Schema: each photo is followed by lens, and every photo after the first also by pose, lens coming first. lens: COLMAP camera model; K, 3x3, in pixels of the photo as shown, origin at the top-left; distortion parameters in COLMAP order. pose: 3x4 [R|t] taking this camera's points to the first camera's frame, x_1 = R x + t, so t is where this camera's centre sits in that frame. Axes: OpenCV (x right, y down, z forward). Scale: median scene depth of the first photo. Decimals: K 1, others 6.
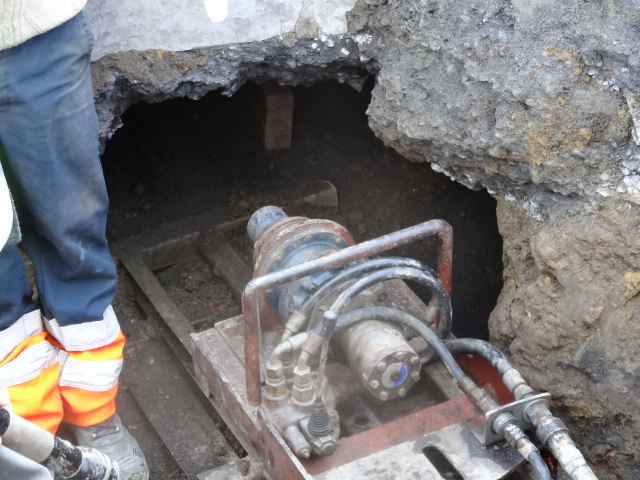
lens RADIAL K [[1695.6, 0, 320.0], [0, 1695.6, 240.0], [0, 0, 1]] dist [-0.020696, -0.213863]
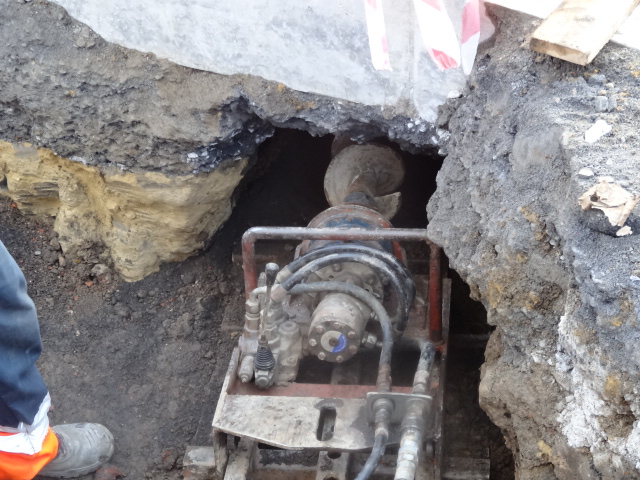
lens RADIAL K [[1449.8, 0, 320.0], [0, 1449.8, 240.0], [0, 0, 1]] dist [-0.066033, 0.260969]
pose [[0.847525, 0.356697, -0.393025, 0.358485], [-0.336661, 0.933758, 0.121468, -0.149310], [0.410318, 0.029369, 0.911470, 0.155768]]
